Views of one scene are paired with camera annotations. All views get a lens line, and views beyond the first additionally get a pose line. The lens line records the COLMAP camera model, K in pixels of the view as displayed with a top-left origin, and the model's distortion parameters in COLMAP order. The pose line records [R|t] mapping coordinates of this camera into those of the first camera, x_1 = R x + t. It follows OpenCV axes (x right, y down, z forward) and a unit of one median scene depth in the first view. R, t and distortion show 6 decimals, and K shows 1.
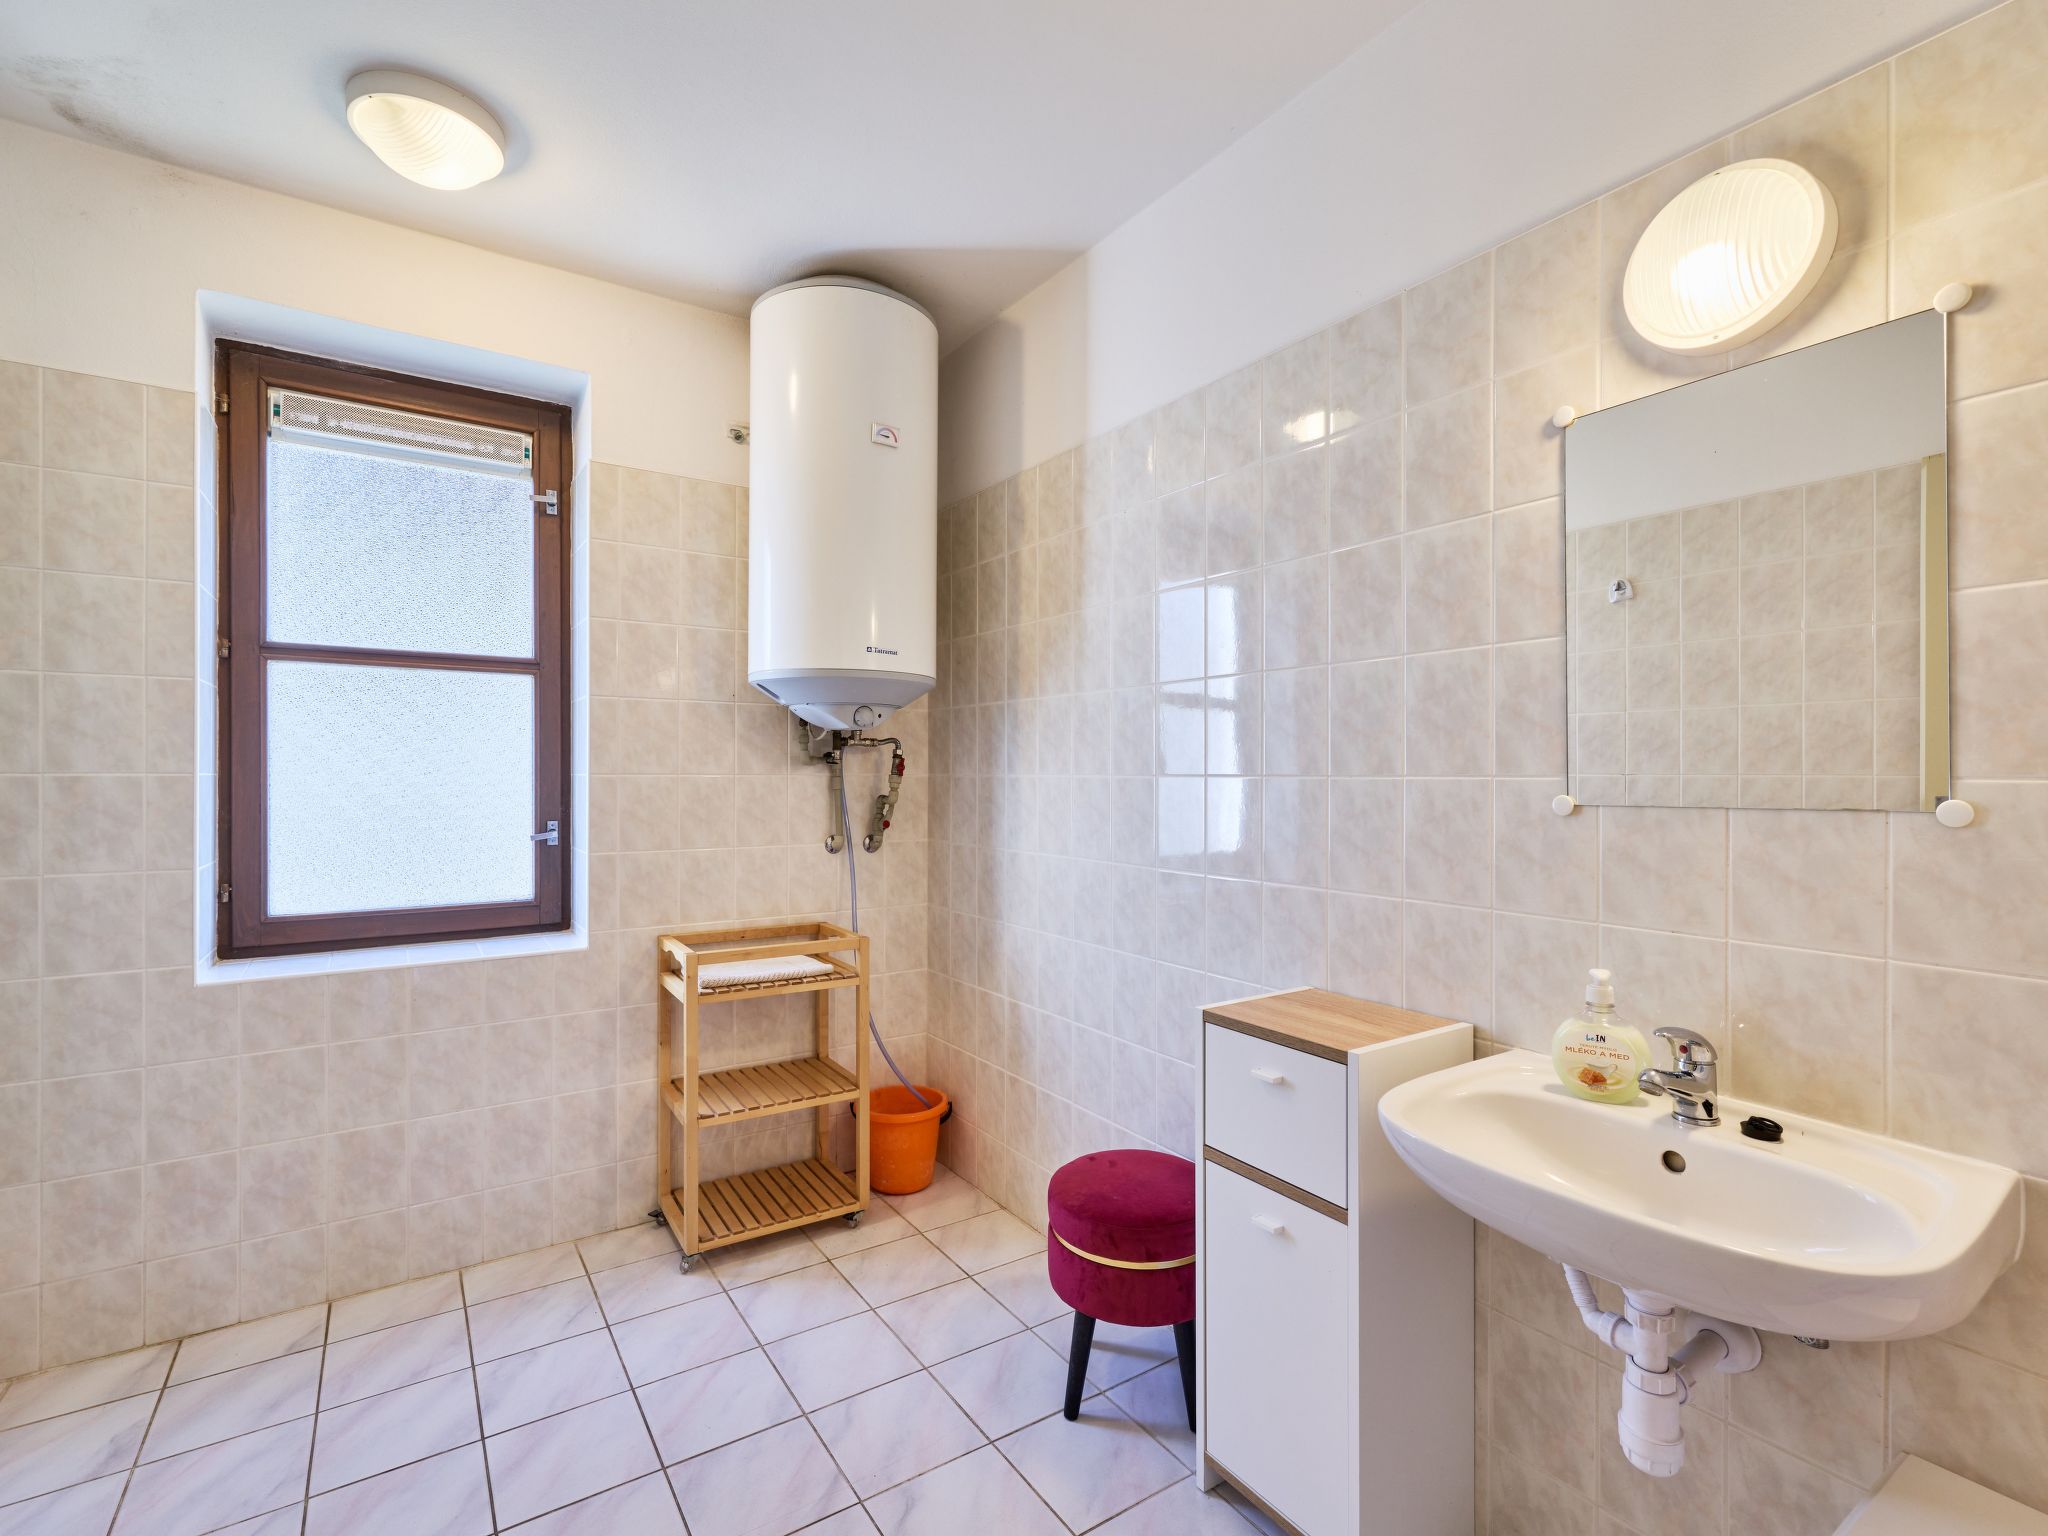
lens RADIAL K [[952.3, 0, 1024.0], [0, 952.3, 768.0], [0, 0, 1]] dist [-0.002013, -0.000325]
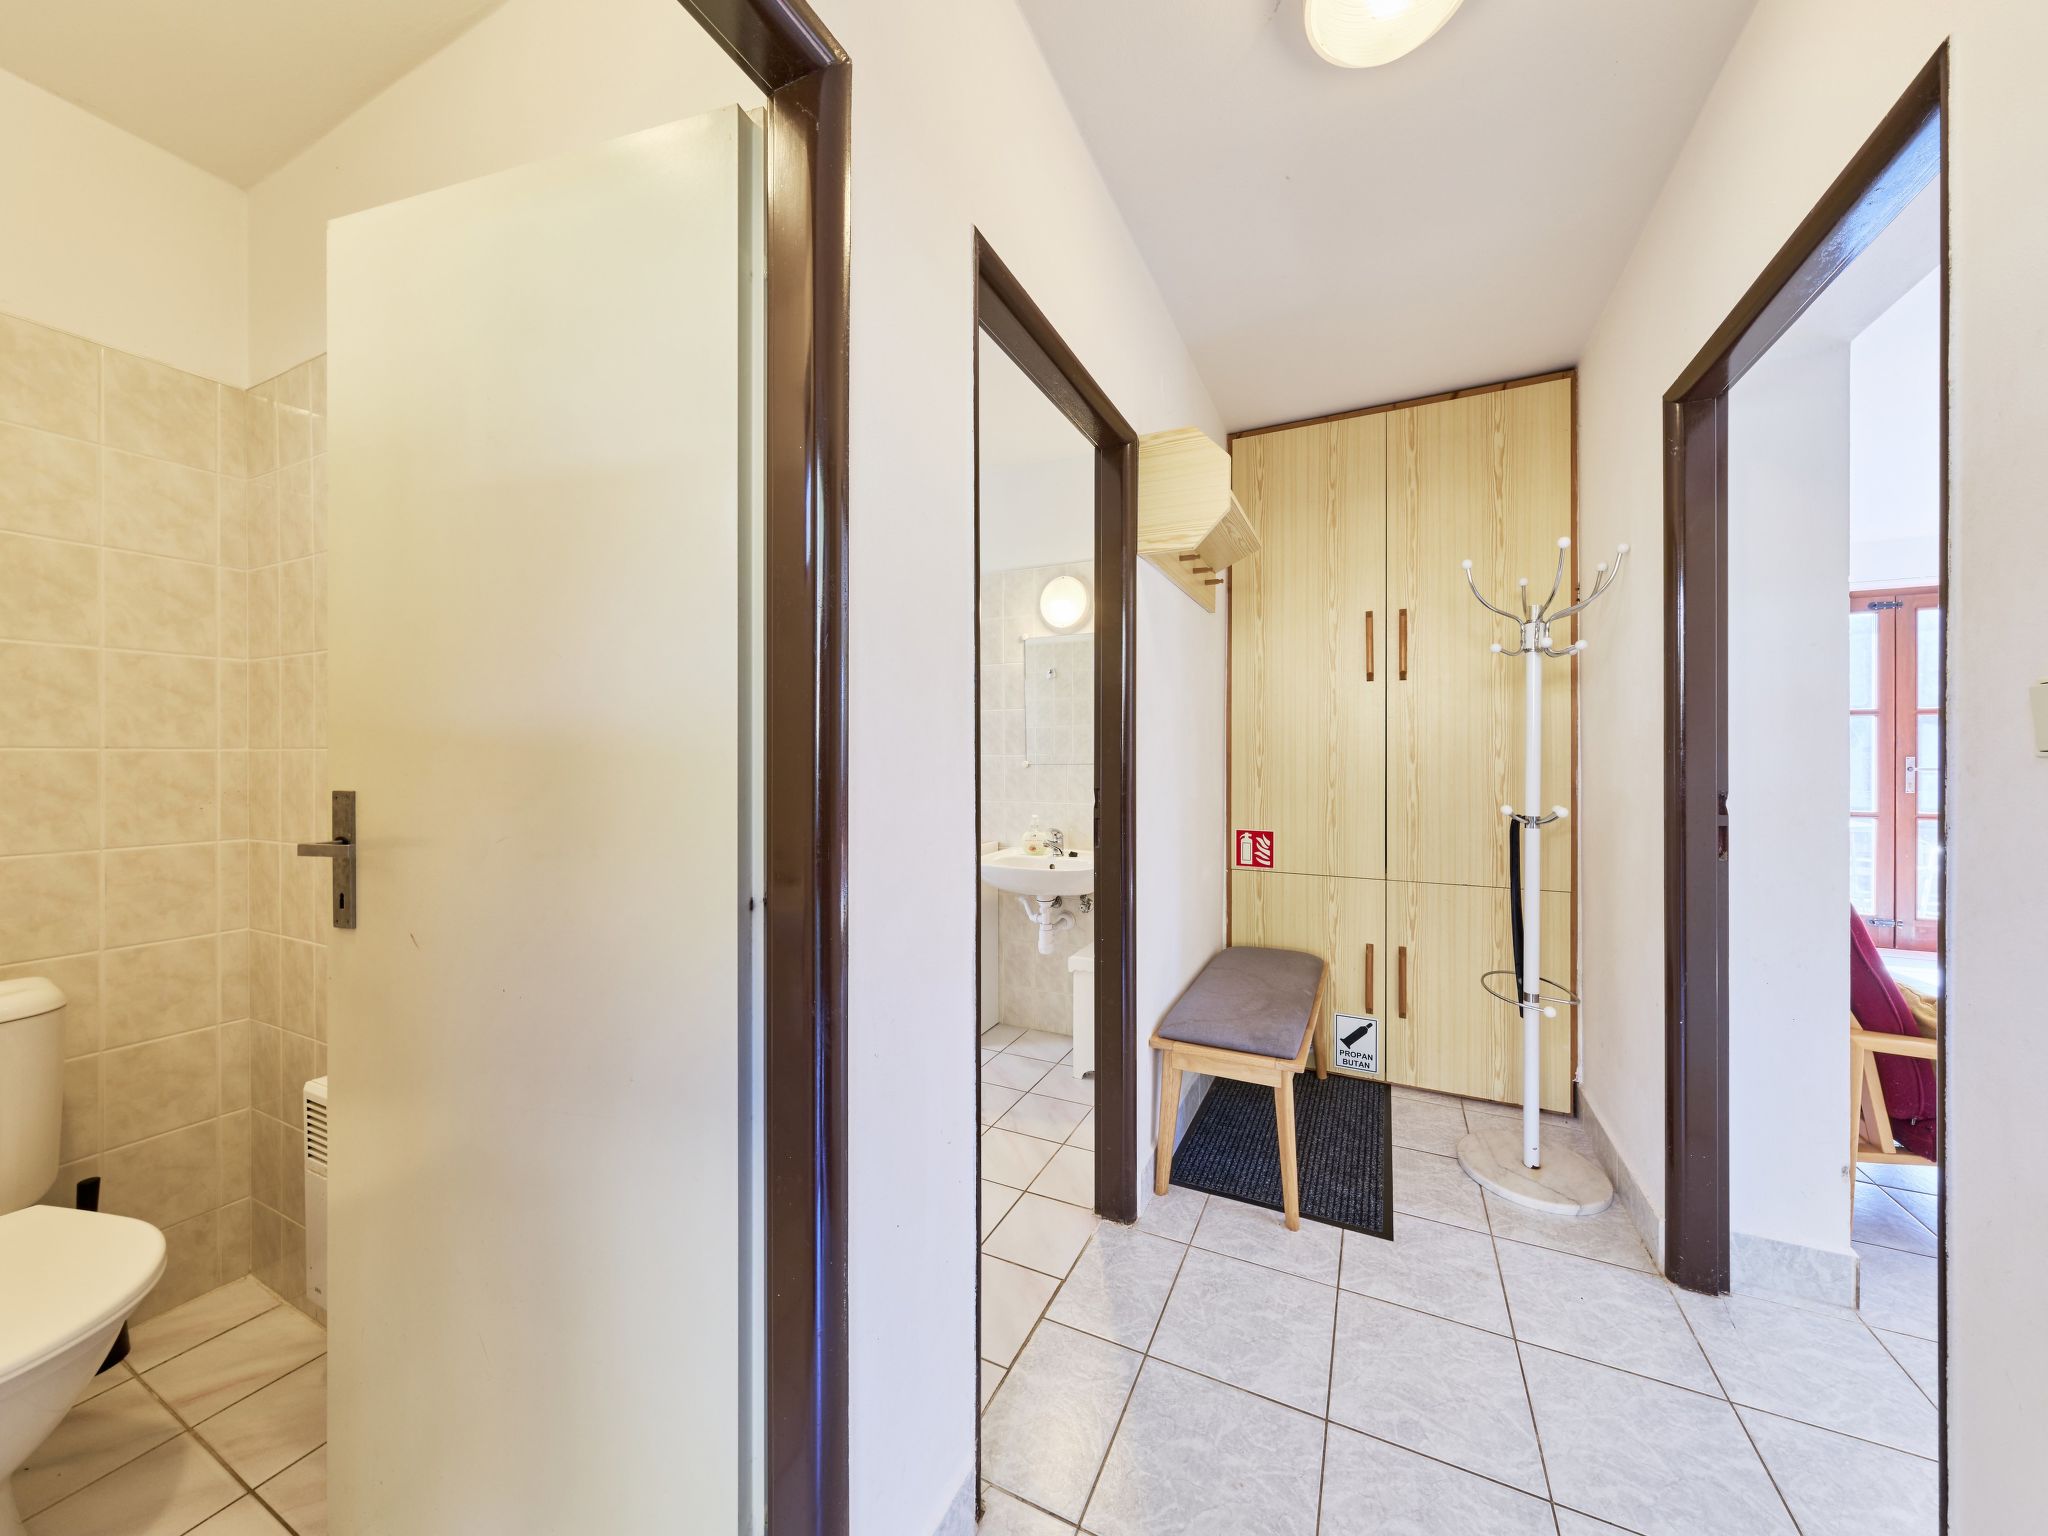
lens RADIAL K [[808.8, 0, 1024.0], [0, 808.8, 768.0], [0, 0, 1]] dist [-0.000091, -0.000011]
pose [[0.879671, -0.012150, 0.475428, -0.315067], [0.001617, 0.999744, 0.022557, -0.003655], [-0.475580, -0.019074, 0.879466, -0.602538]]
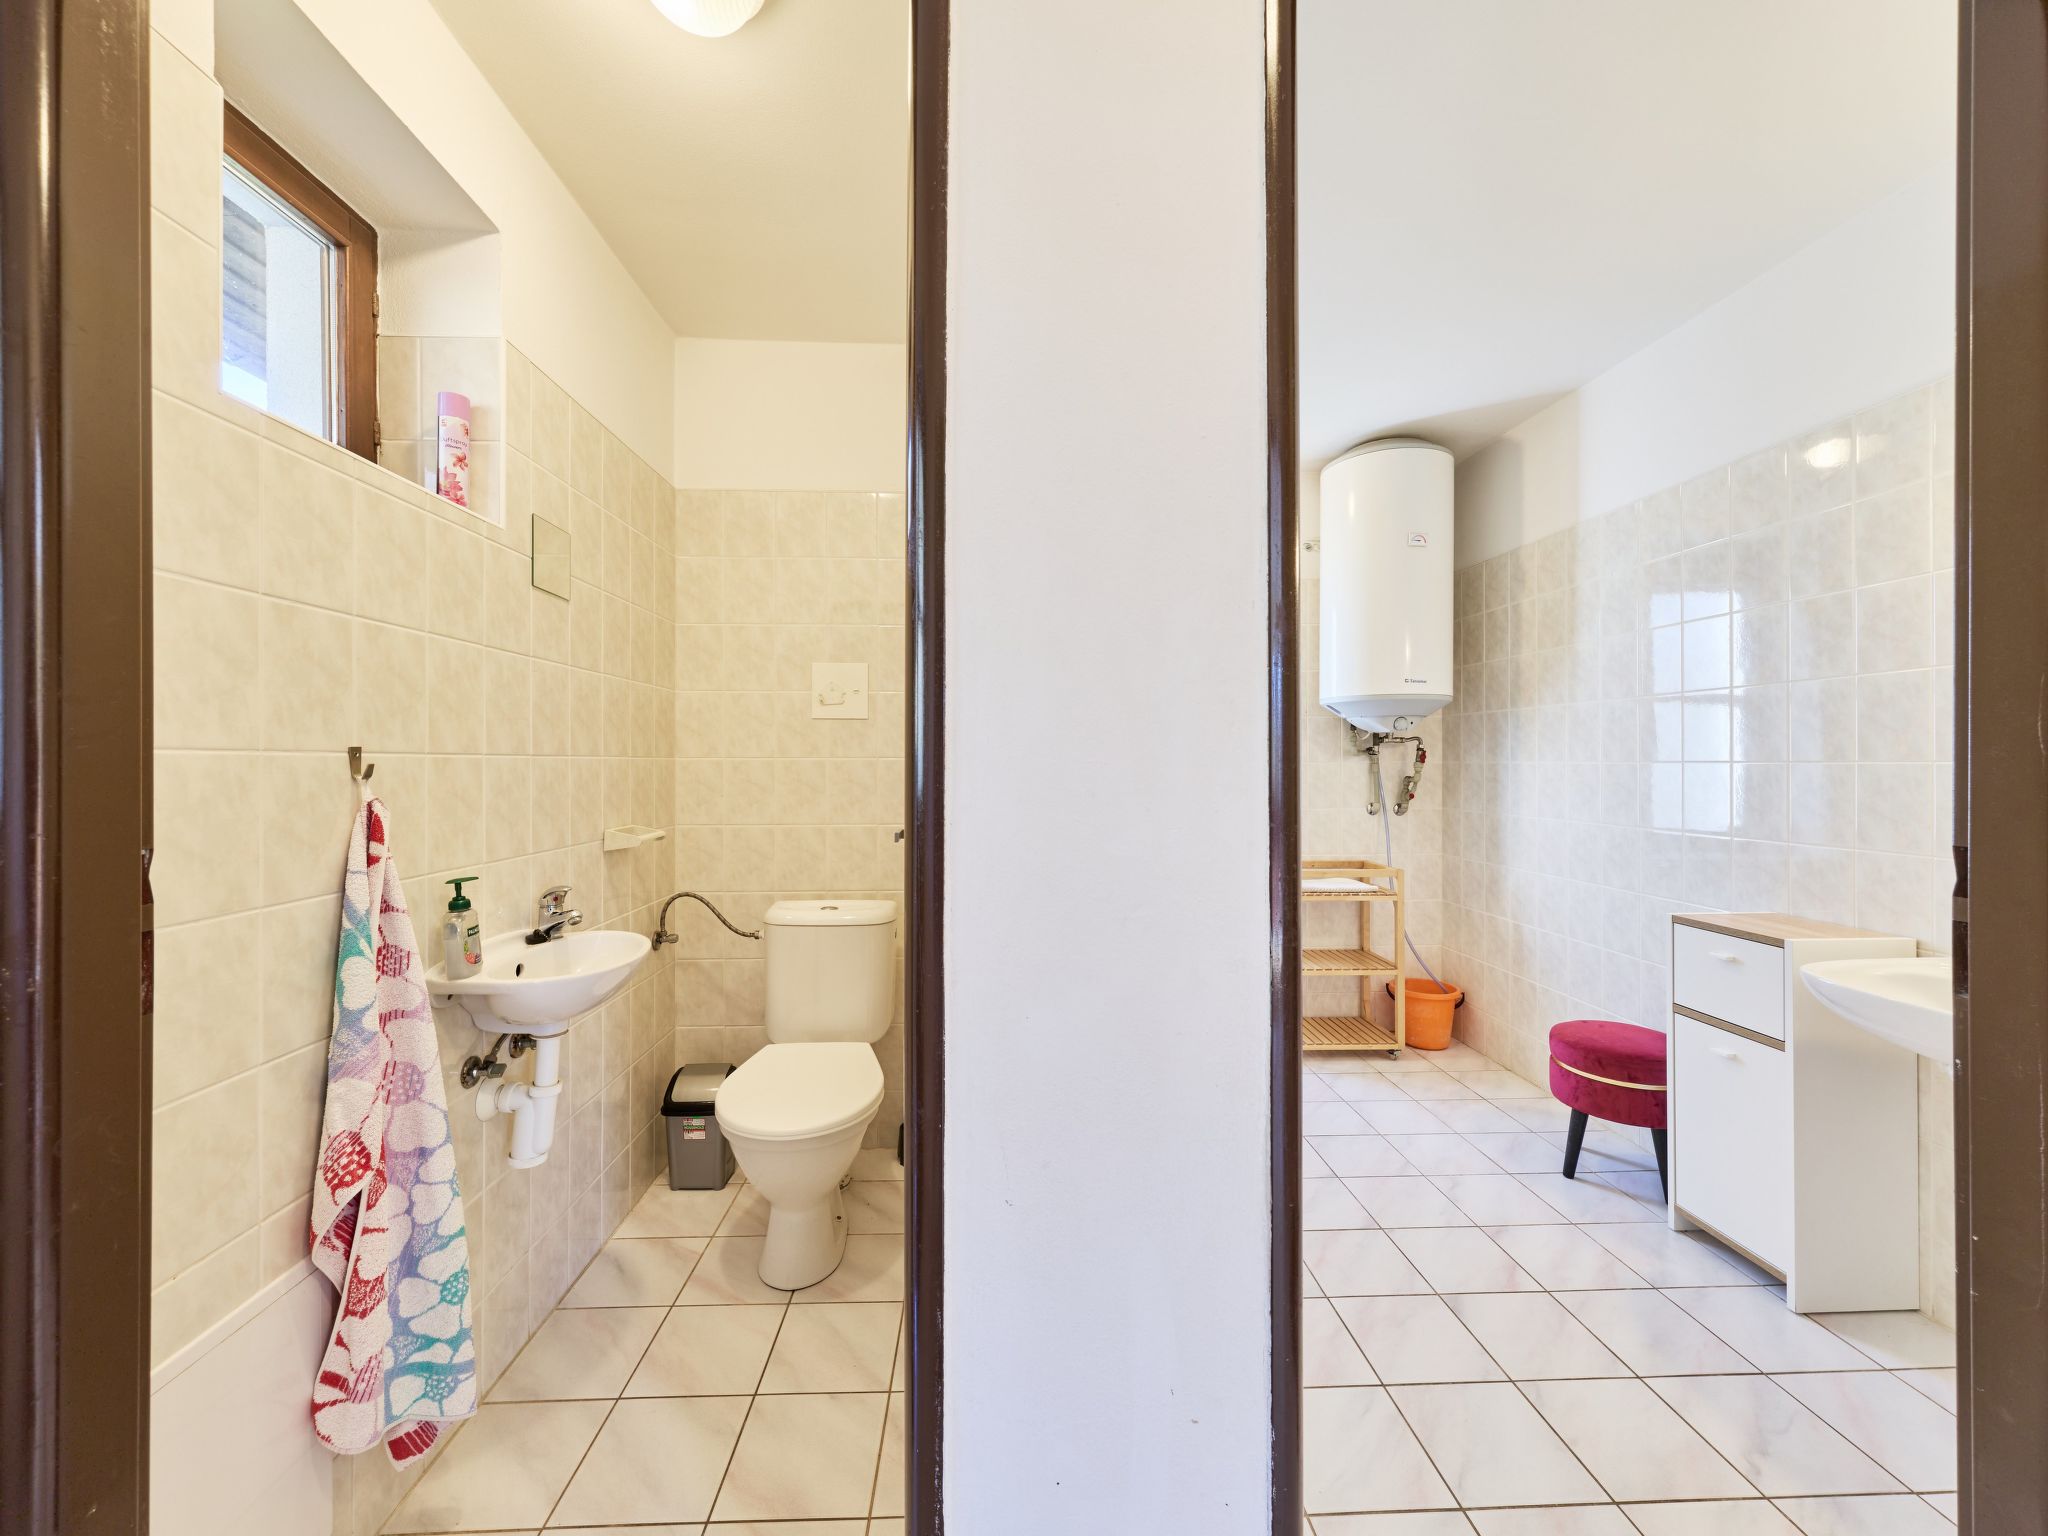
lens RADIAL K [[802.2, 0, 1019.2], [0, 802.2, 762.5], [0, 0, 1]] dist [0.001489, -0.000227]
pose [[0.854958, -0.003686, -0.518684, -0.023934], [0.007525, 0.999958, 0.005297, -0.003555], [0.518643, -0.008431, 0.854949, -0.400496]]
